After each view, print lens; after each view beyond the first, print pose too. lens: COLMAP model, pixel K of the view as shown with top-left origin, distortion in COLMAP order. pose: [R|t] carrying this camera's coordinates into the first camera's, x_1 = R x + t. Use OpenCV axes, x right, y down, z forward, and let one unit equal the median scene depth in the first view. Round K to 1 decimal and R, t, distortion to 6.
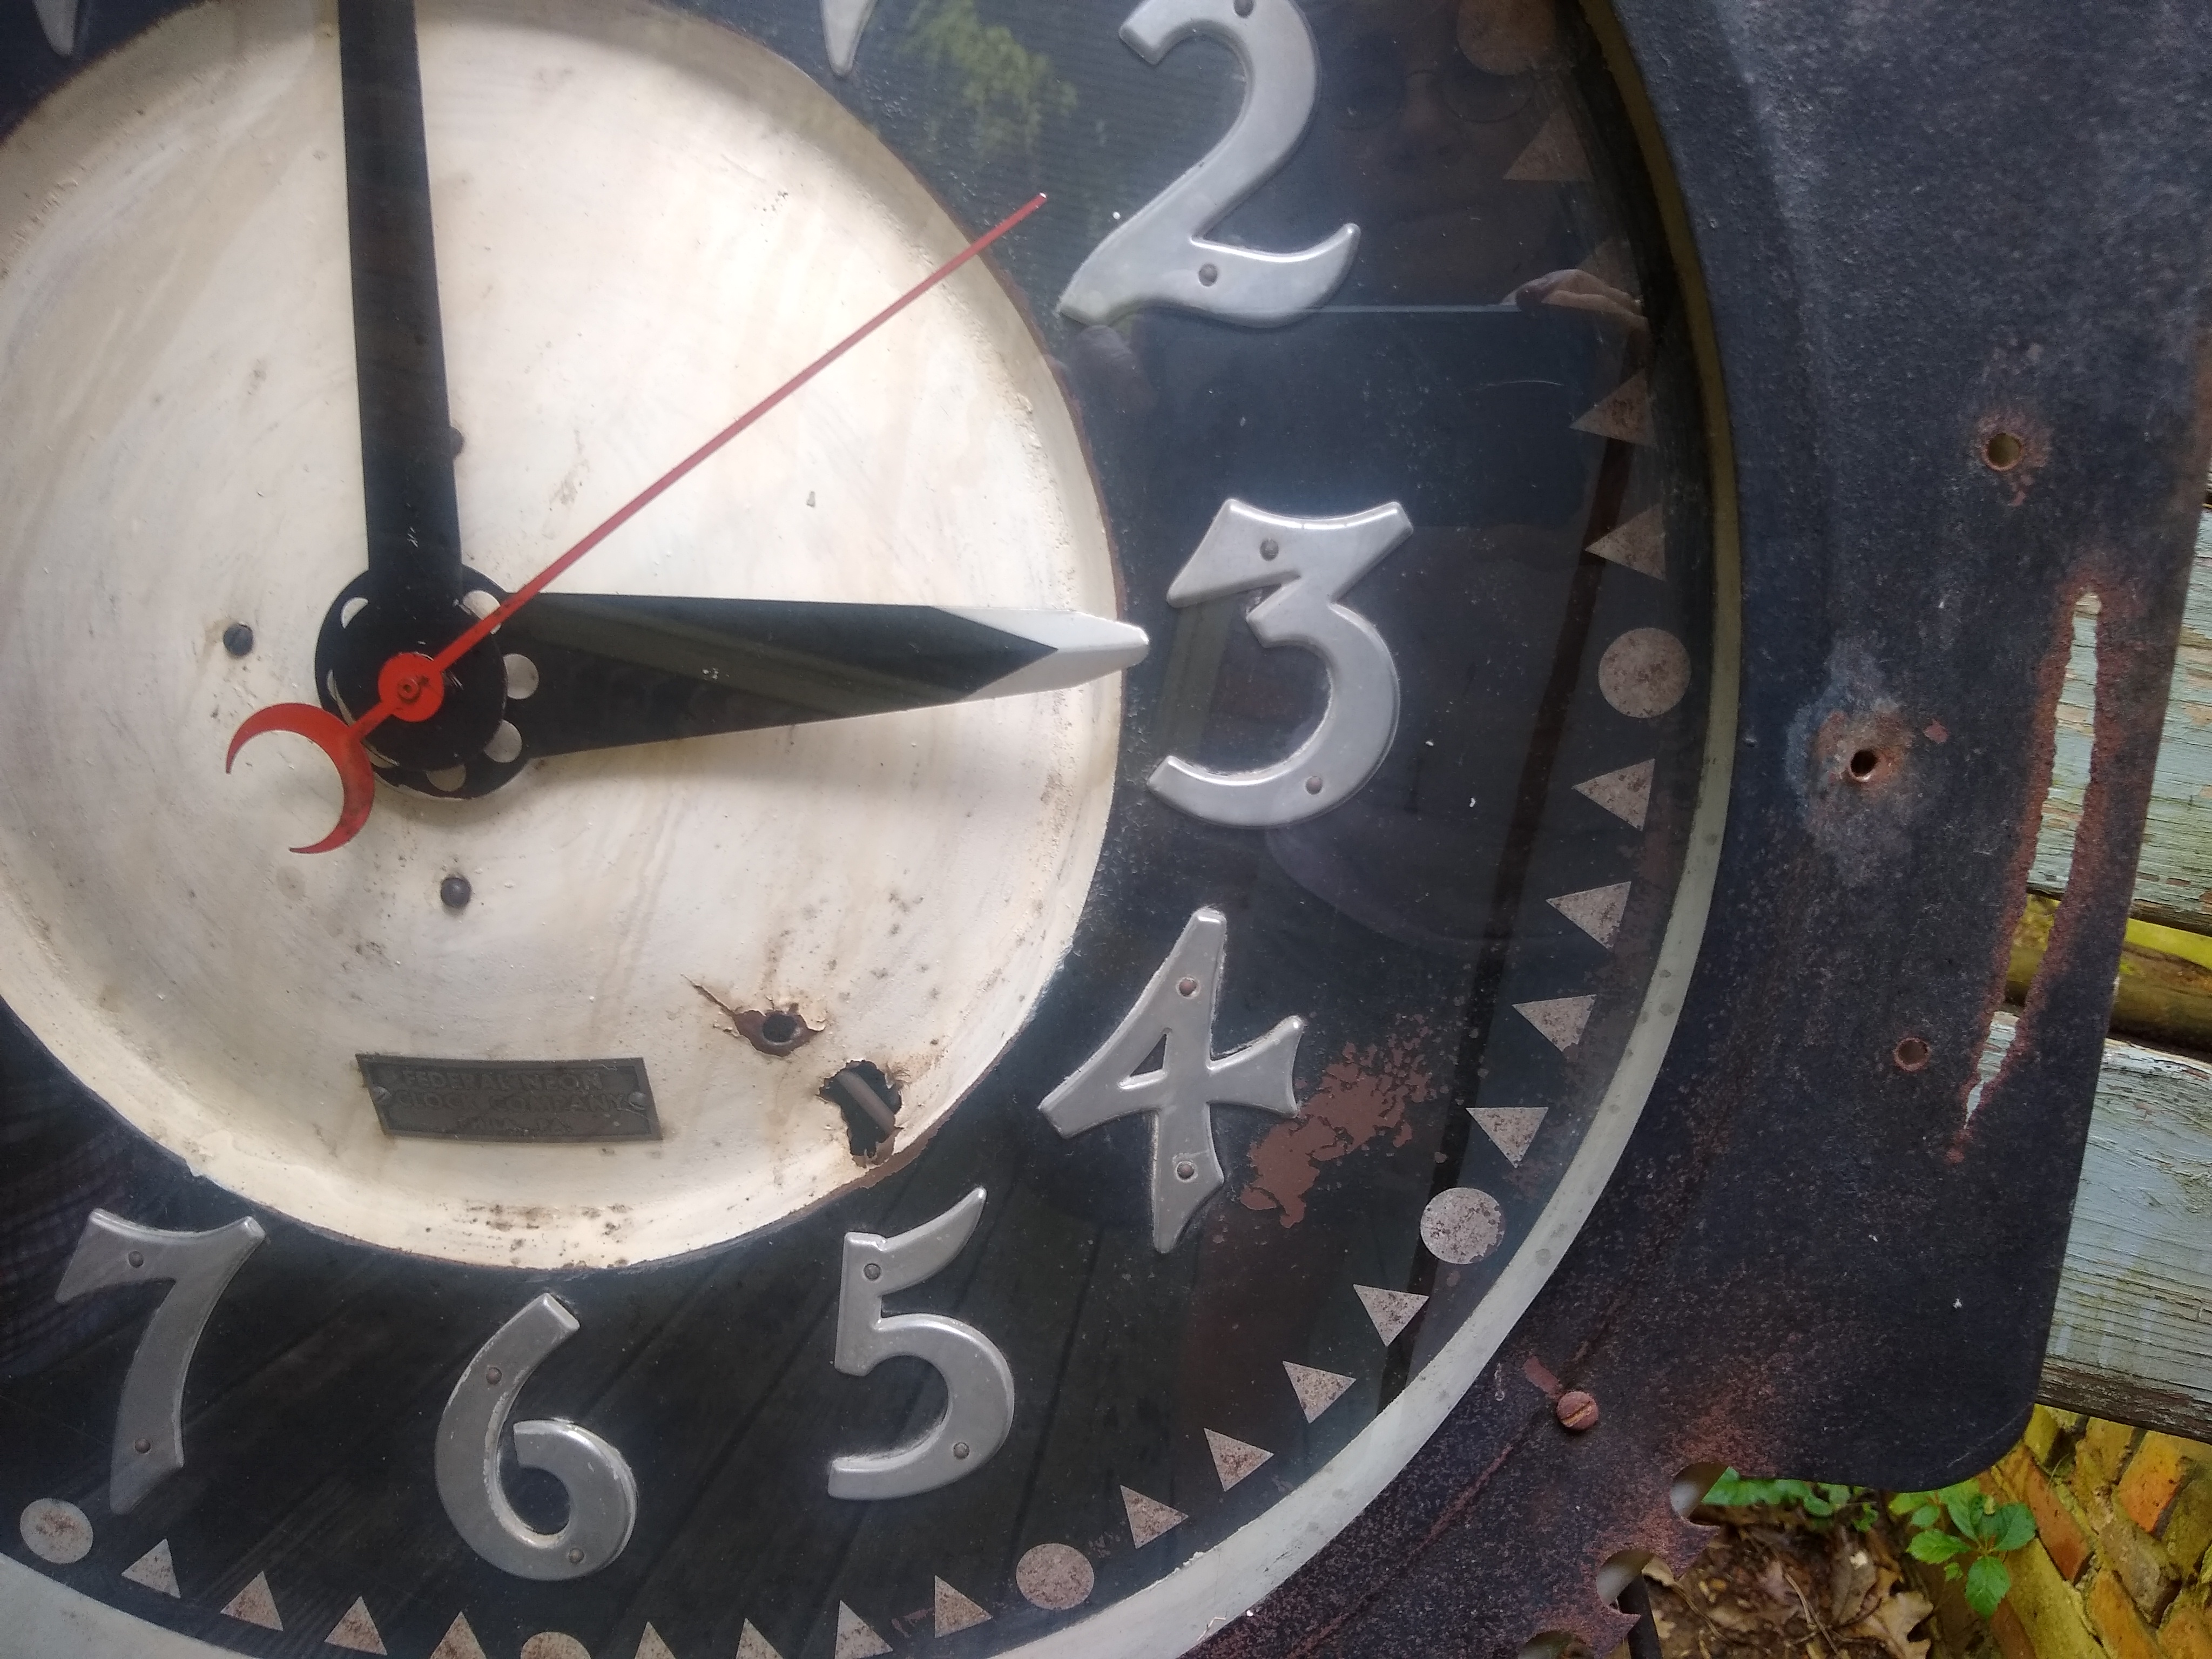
lens RADIAL K [[1731.8, 0, 1107.1], [0, 1731.8, 825.9], [0, 0, 1]] dist [0.038055, -0.016813]
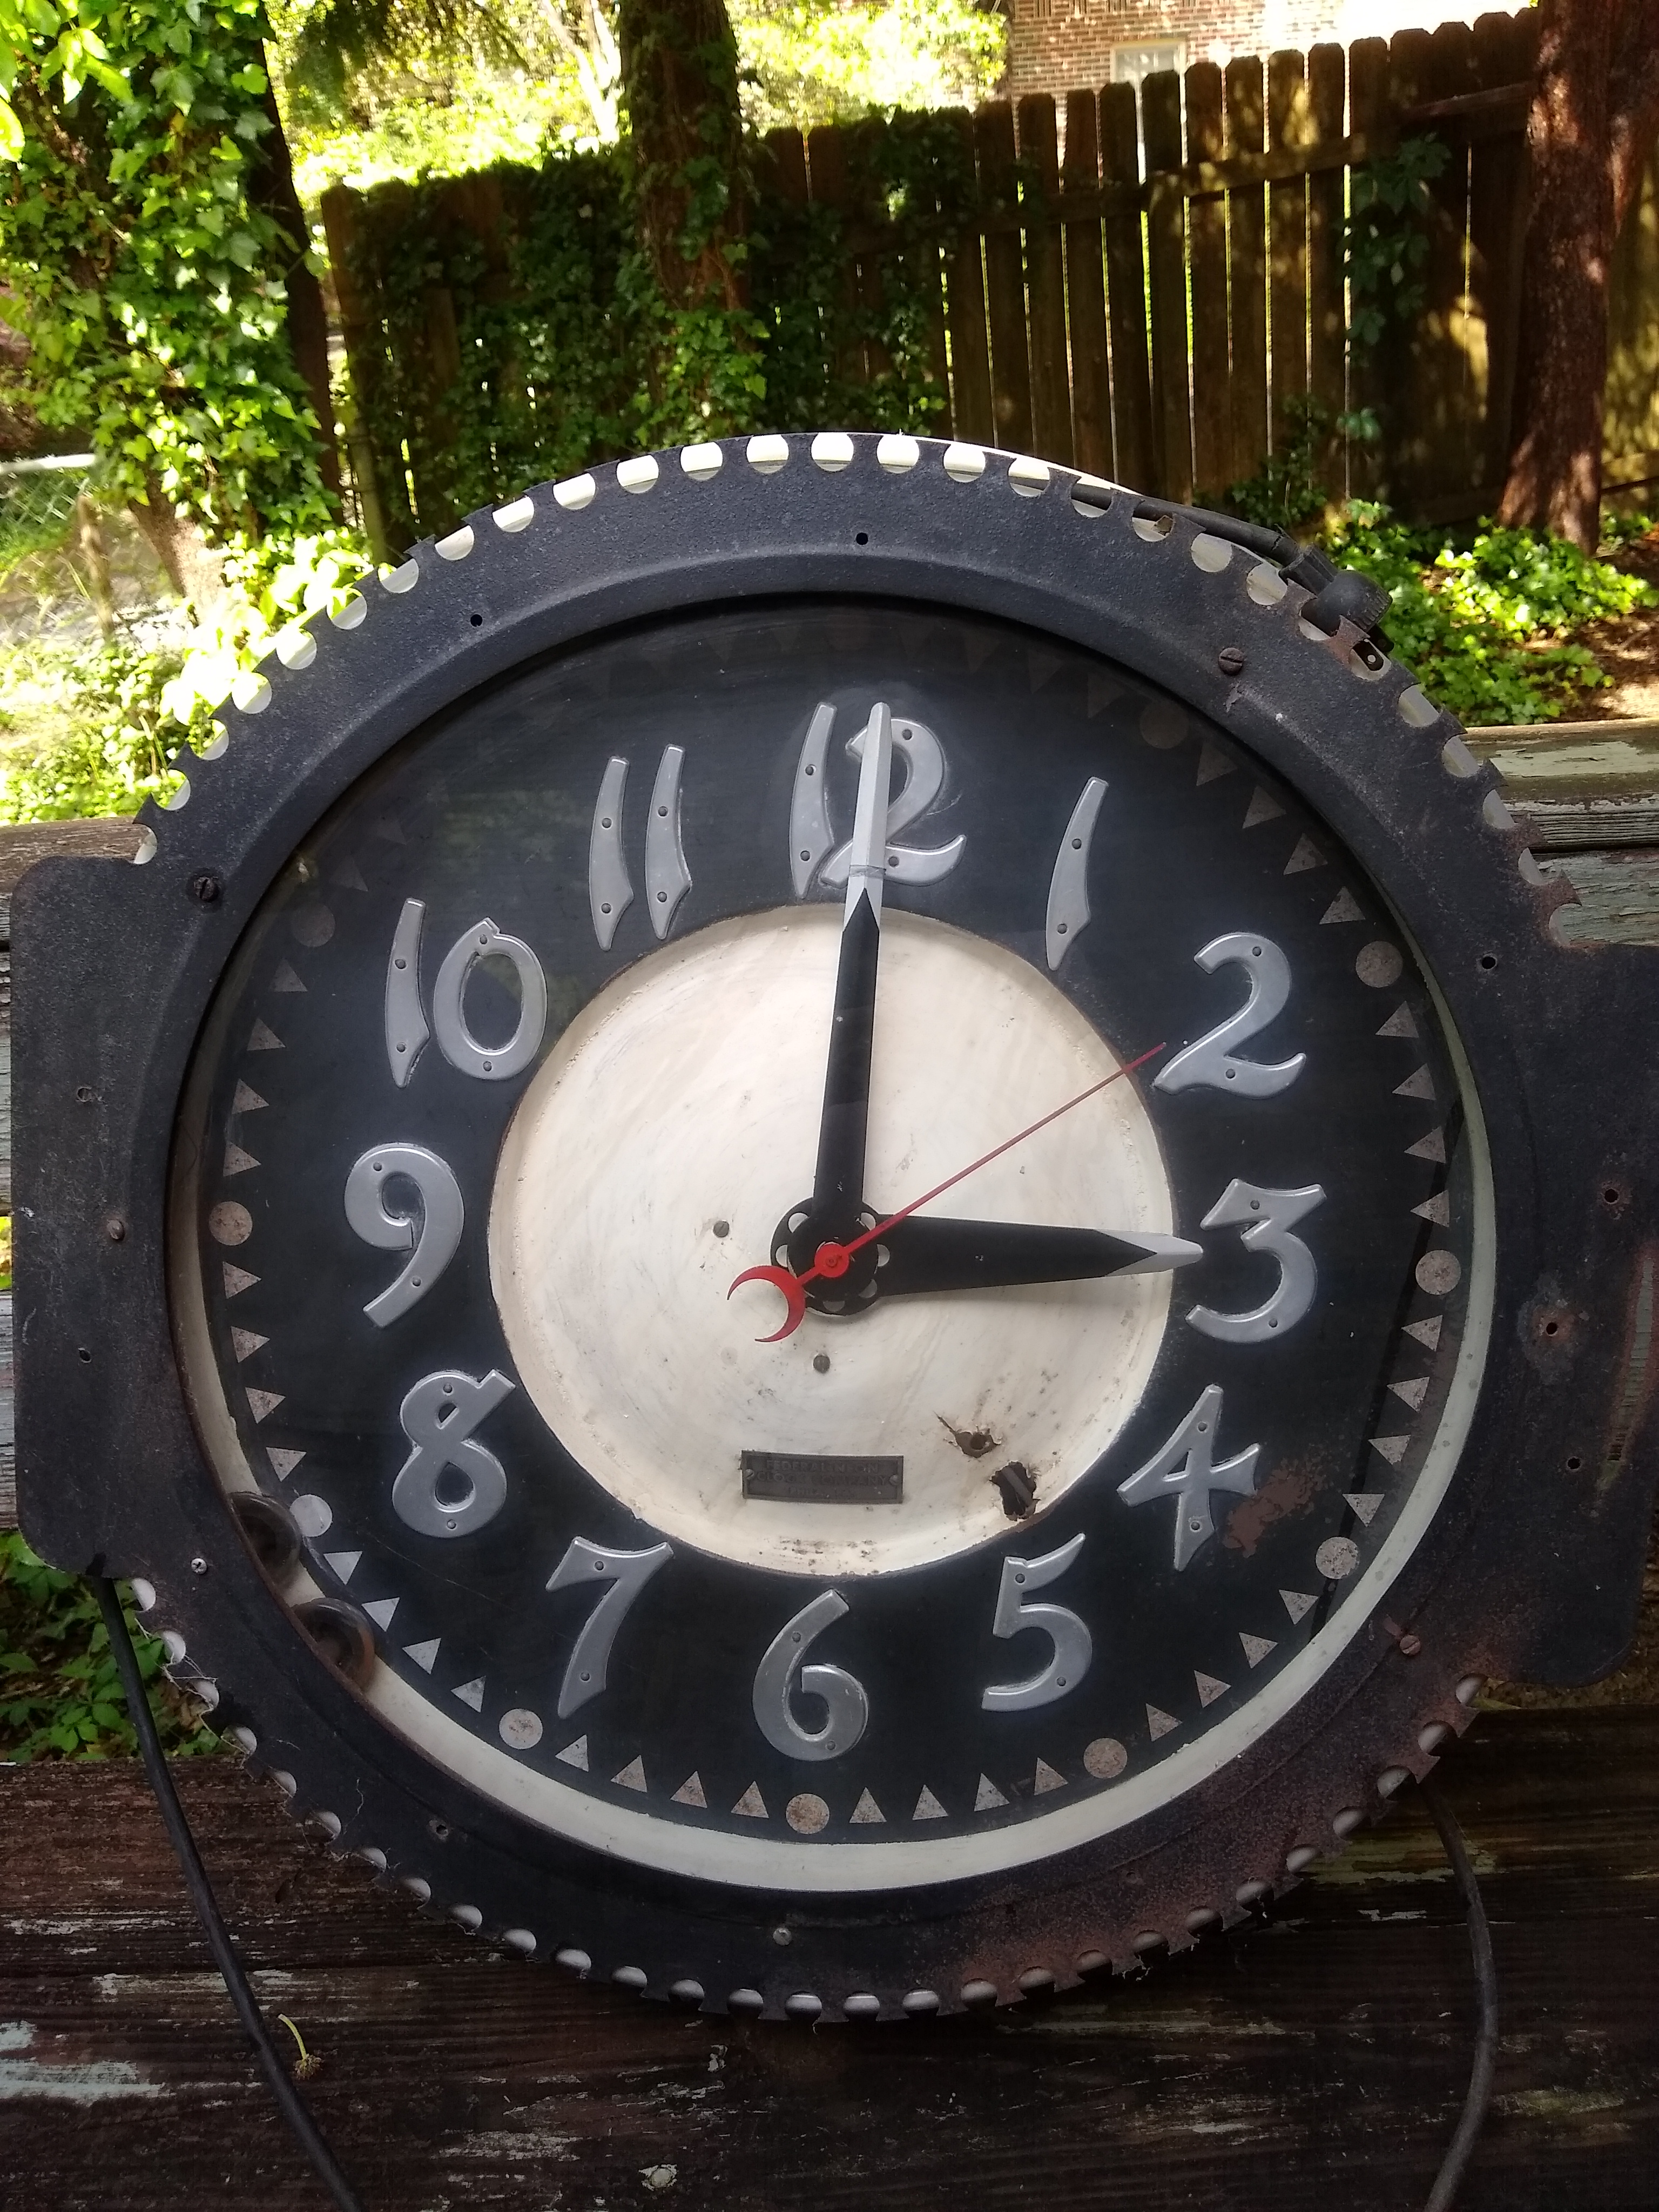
lens RADIAL K [[1731.8, 0, 821.1], [0, 1731.8, 1105.9], [0, 0, 1]] dist [0.038055, -0.016813]
pose [[0.997054, 0.039232, 0.065916, -0.502470], [-0.031895, 0.993542, -0.108892, -0.035983], [-0.069763, 0.106469, 0.991866, -0.898693]]
